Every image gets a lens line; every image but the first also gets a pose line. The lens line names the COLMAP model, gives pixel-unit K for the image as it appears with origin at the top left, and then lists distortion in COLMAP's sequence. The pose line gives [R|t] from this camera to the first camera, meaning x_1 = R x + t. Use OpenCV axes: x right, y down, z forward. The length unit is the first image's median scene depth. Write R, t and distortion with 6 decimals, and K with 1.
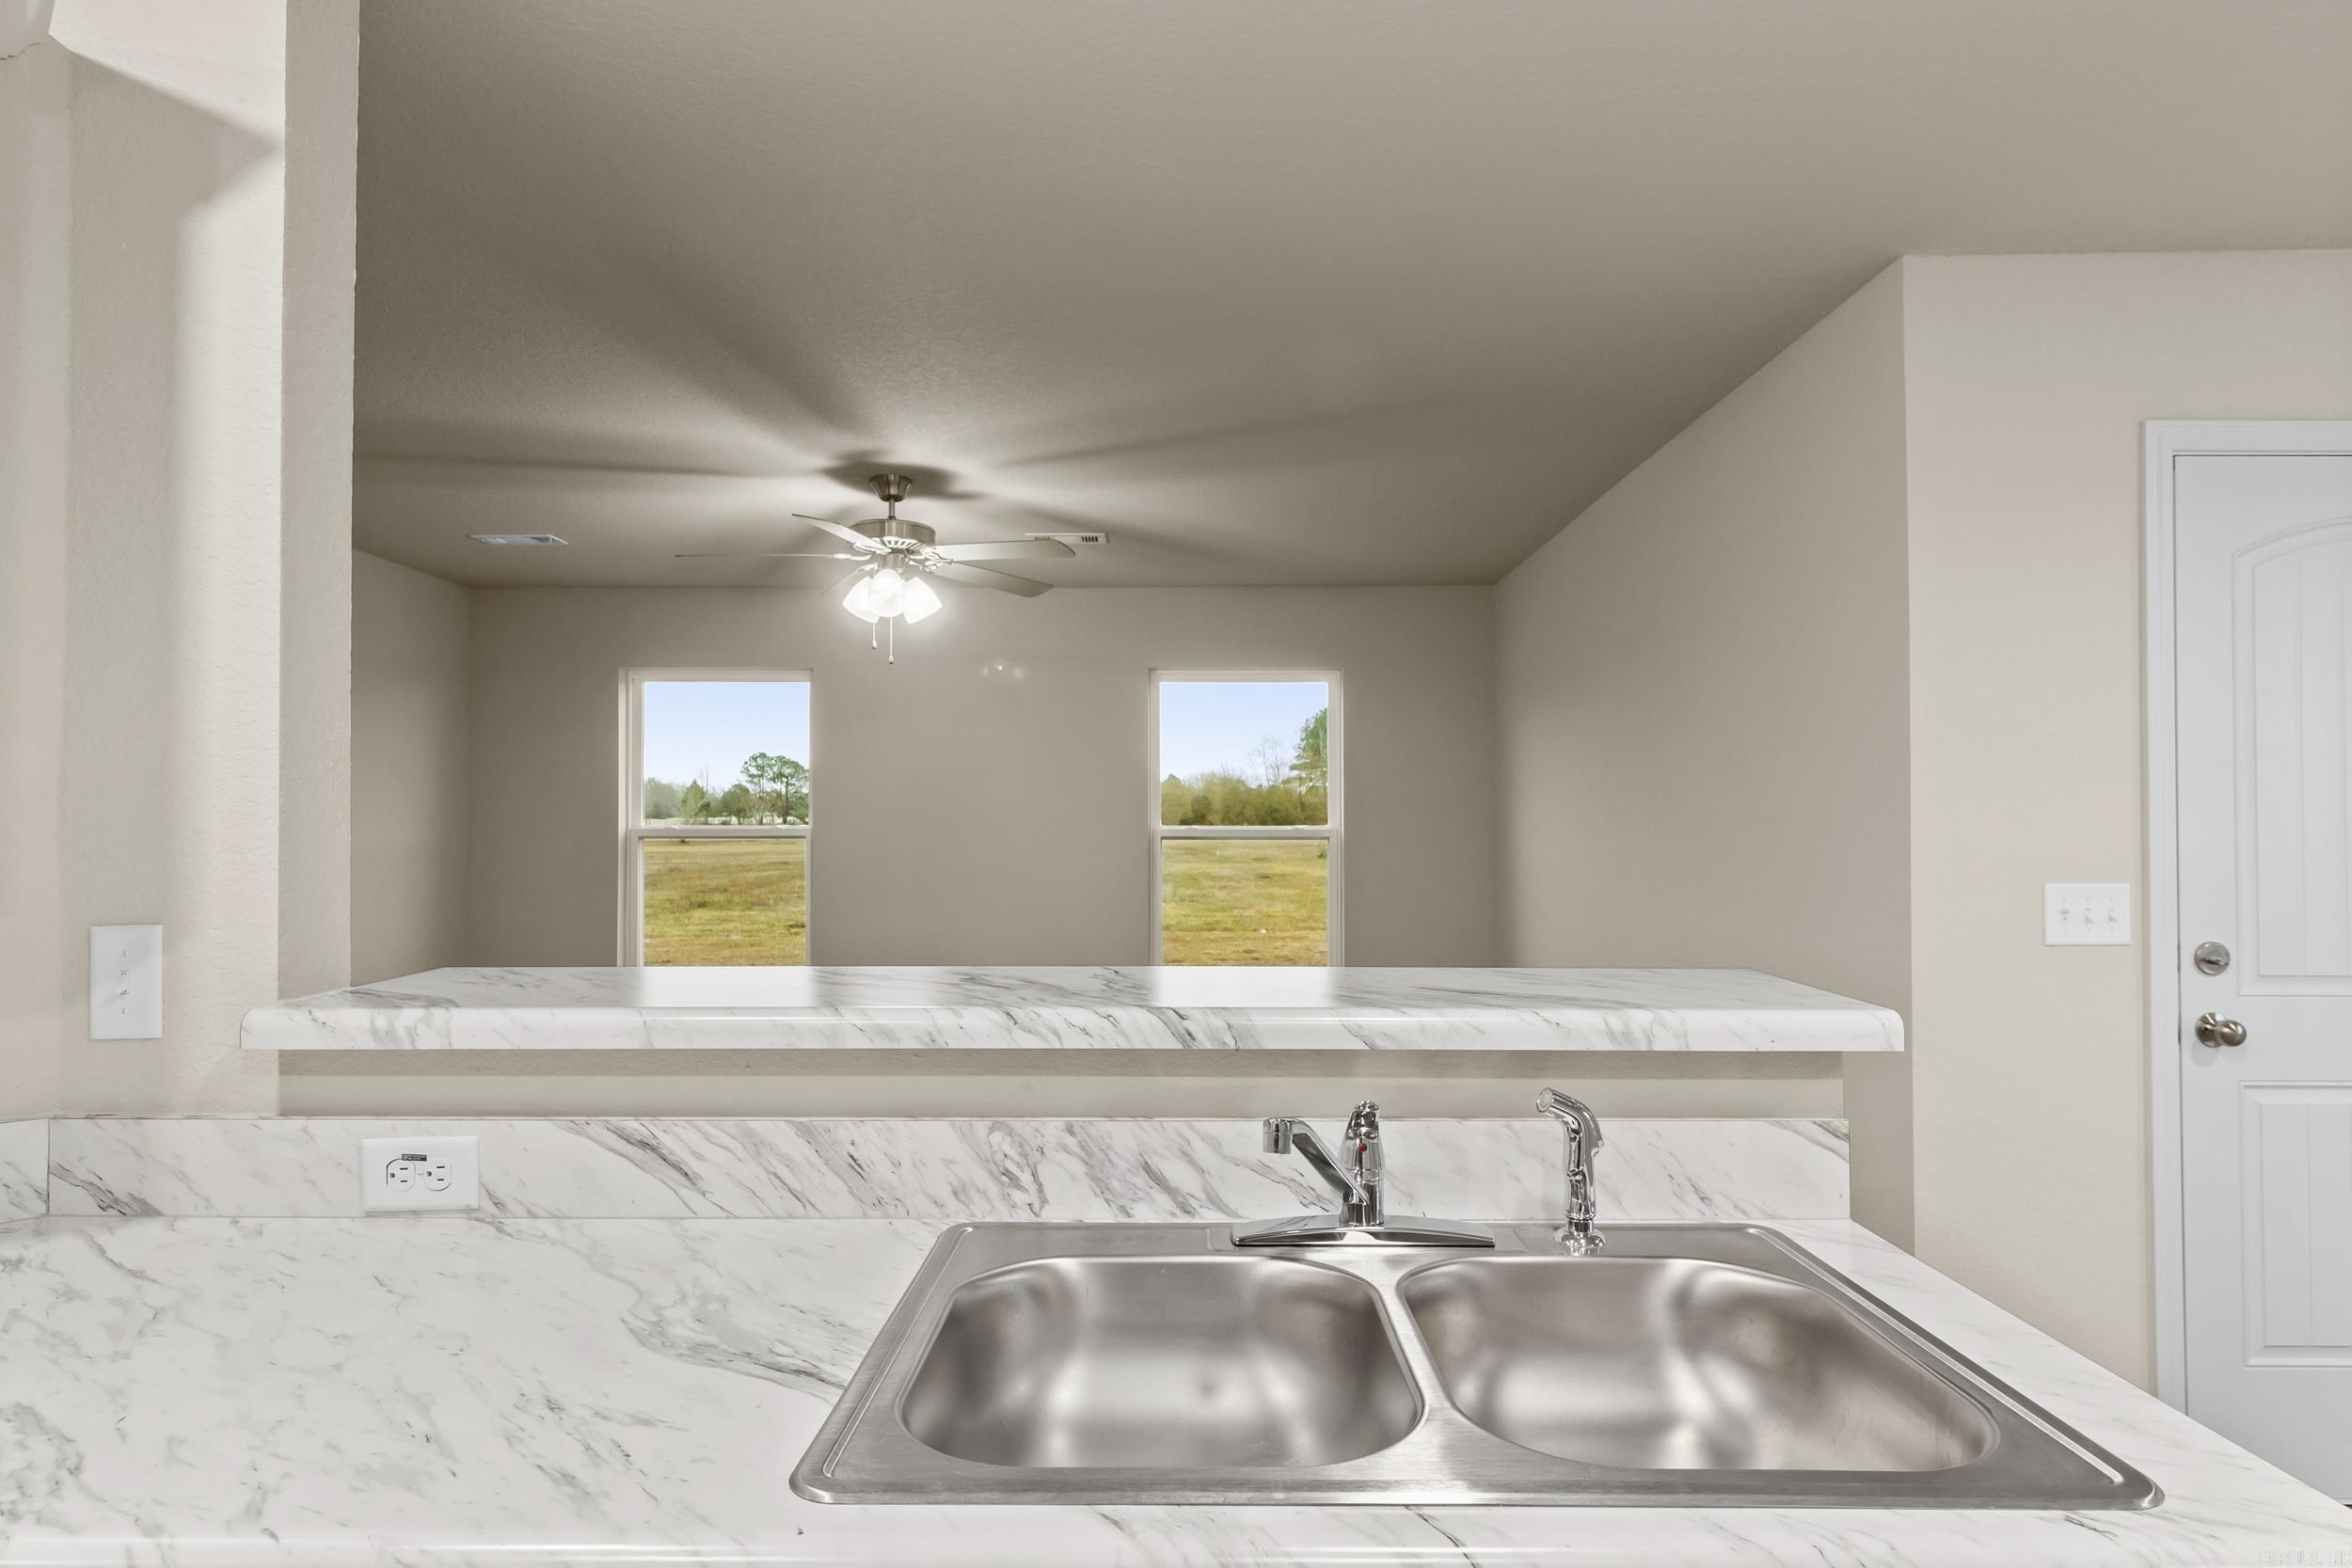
lens RADIAL K [[1319.7, 0, 1180.3], [0, 1319.7, 809.6], [0, 0, 1]] dist [0.003978, -0.000314]
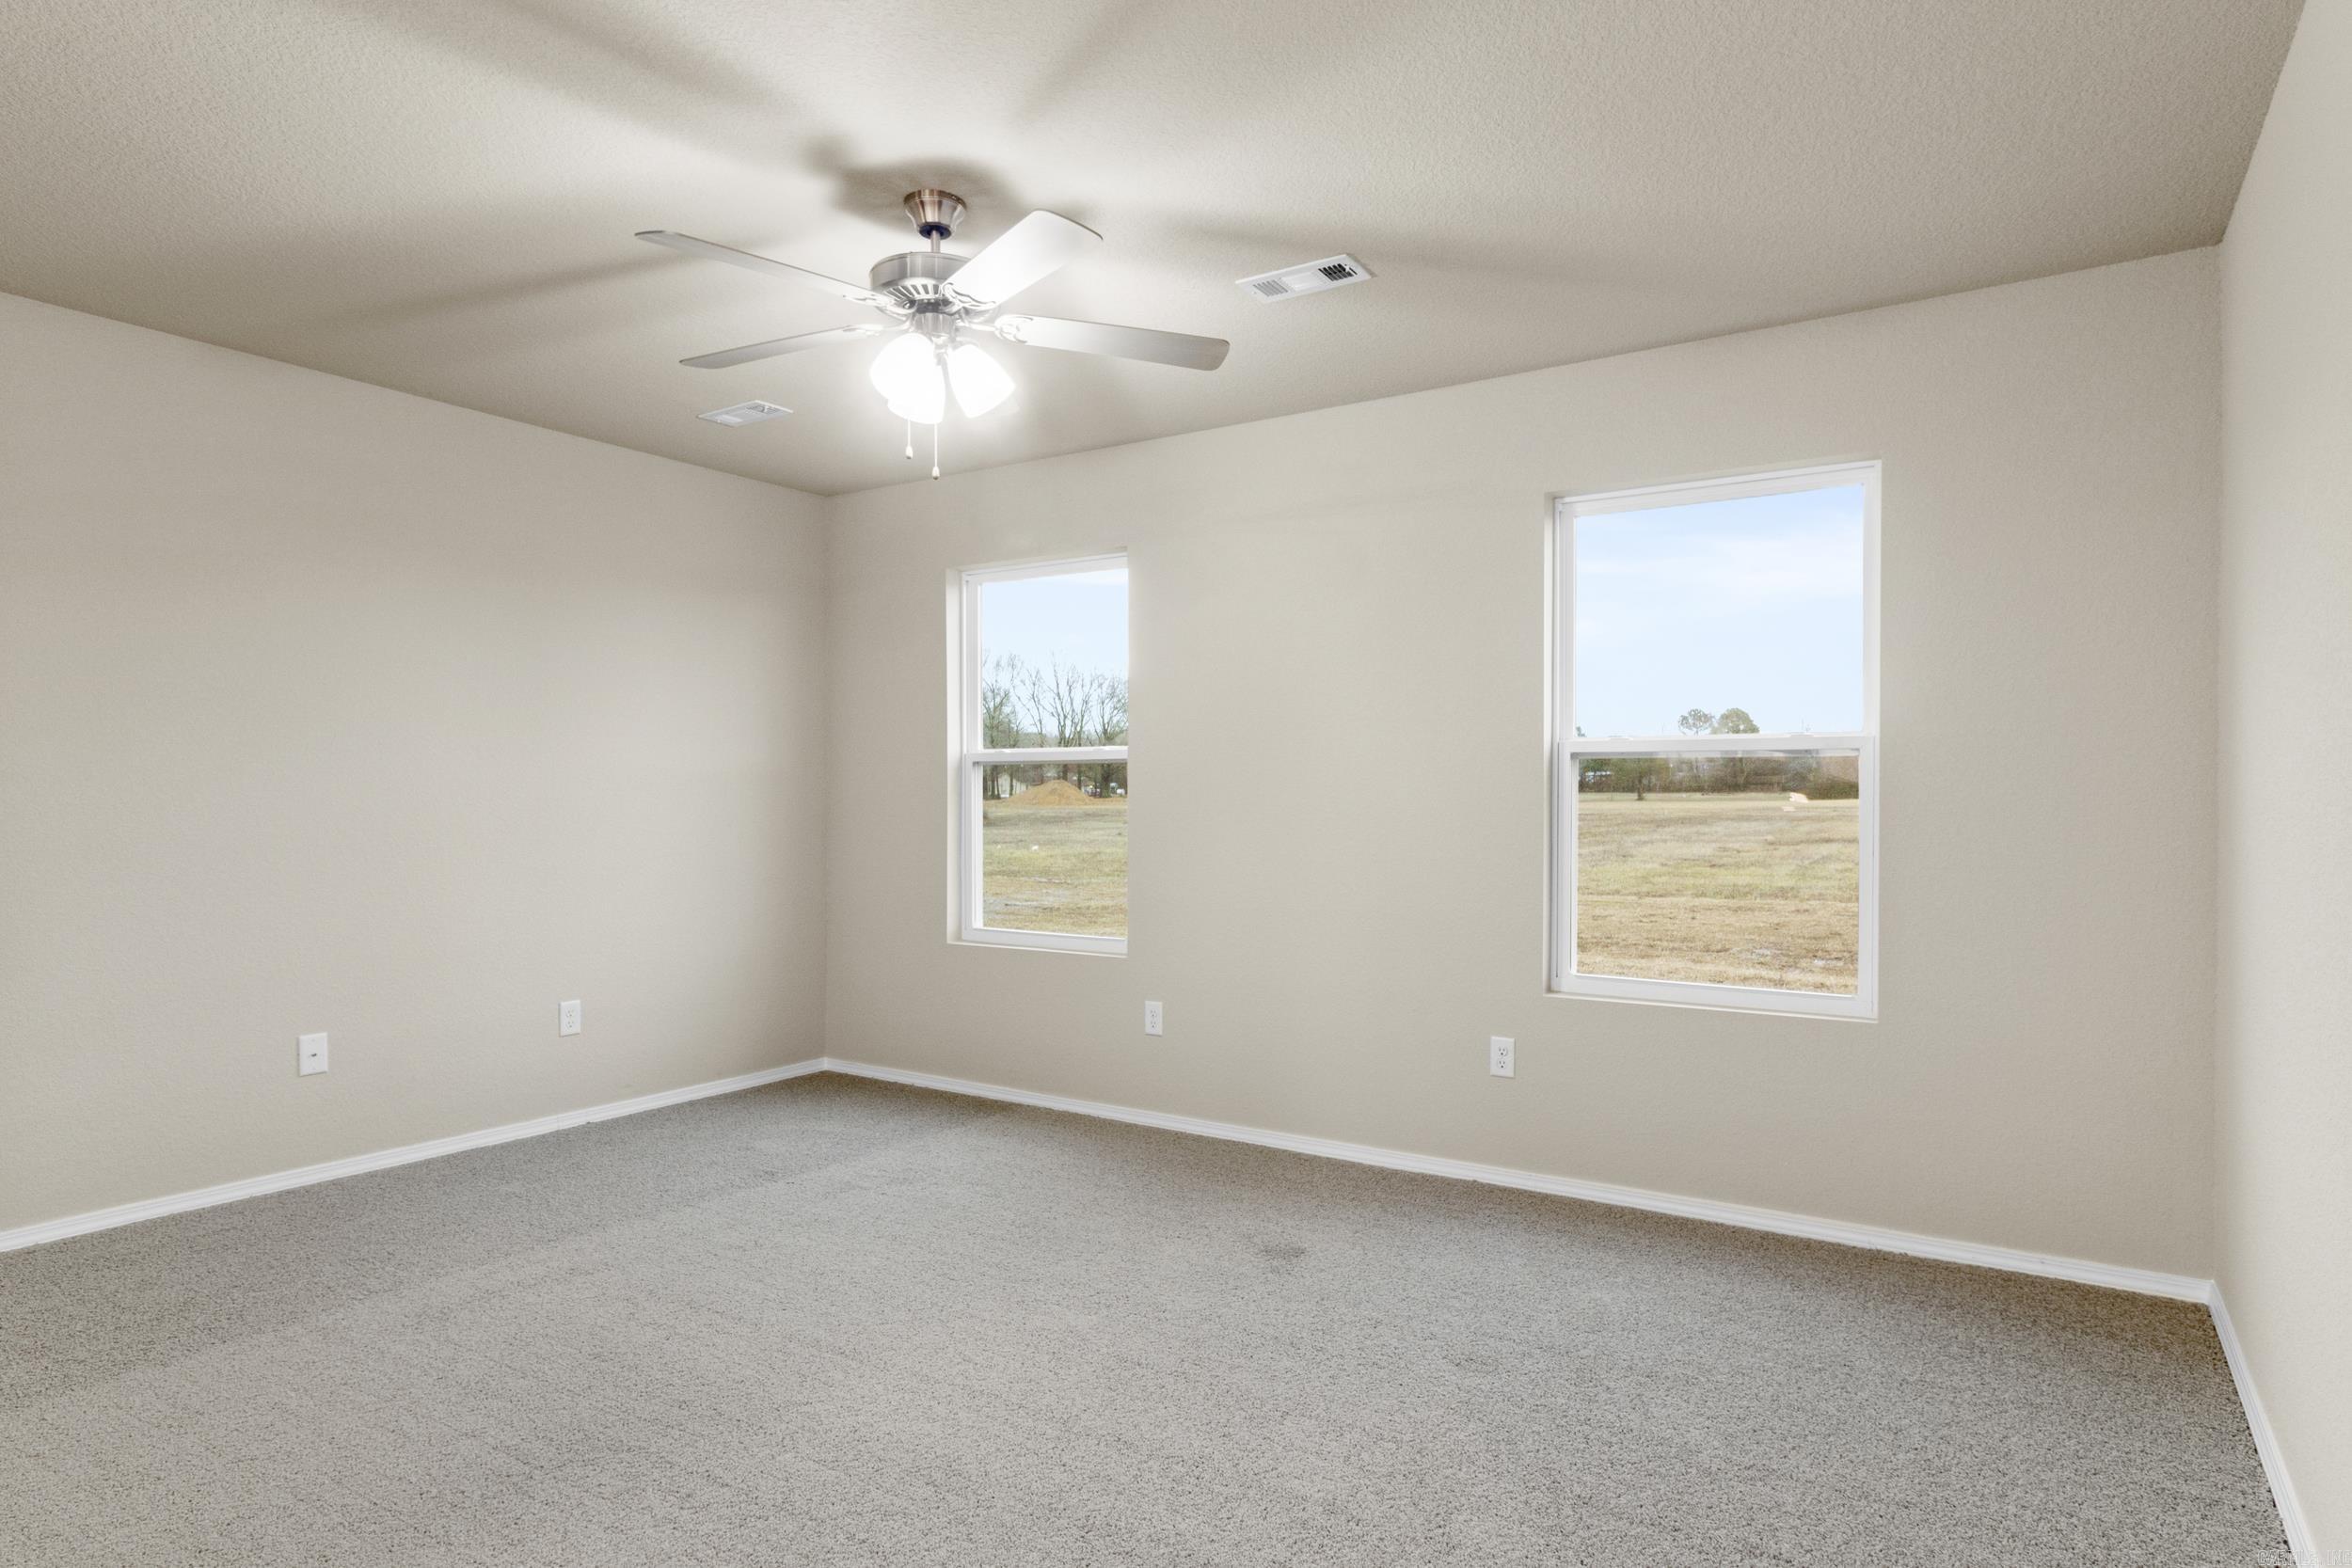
lens RADIAL K [[1301.8, 0, 1185.4], [0, 1301.8, 792.4], [0, 0, 1]] dist [0.003095, -0.000571]
pose [[0.840574, 0.002130, -0.541692, 0.193995], [0.008987, 0.999800, 0.017877, 0.029420], [0.541622, -0.019895, 0.840387, 0.403768]]
